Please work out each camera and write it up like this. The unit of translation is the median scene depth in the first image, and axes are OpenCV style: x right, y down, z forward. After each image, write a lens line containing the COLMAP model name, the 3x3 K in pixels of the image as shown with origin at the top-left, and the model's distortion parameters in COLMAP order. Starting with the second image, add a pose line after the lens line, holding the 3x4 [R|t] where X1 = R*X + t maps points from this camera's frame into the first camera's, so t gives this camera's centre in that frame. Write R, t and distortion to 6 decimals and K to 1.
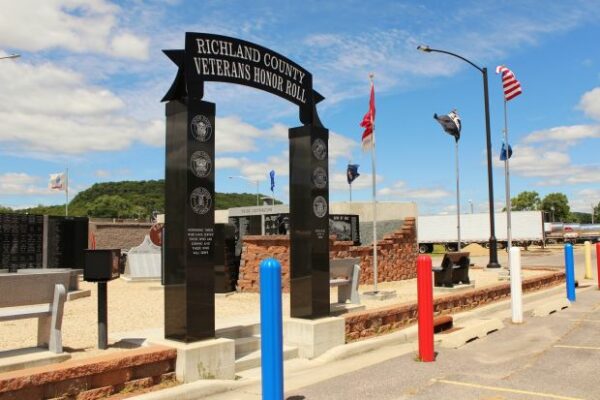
lens RADIAL K [[882.2, 0, 300.0], [0, 882.2, 200.0], [0, 0, 1]] dist [-0.019051, -0.000758]
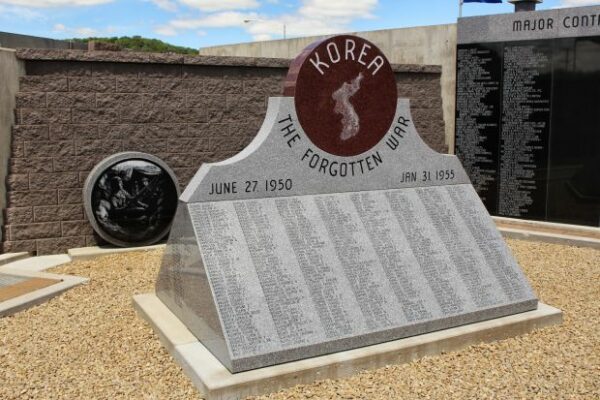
lens RADIAL K [[882.2, 0, 300.0], [0, 882.2, 200.0], [0, 0, 1]] dist [-0.019051, -0.000758]
pose [[0.999356, -0.002278, 0.035821, -0.162335], [-0.003030, 0.989070, 0.147416, 0.030840], [-0.035766, -0.147430, 0.988426, 0.745682]]
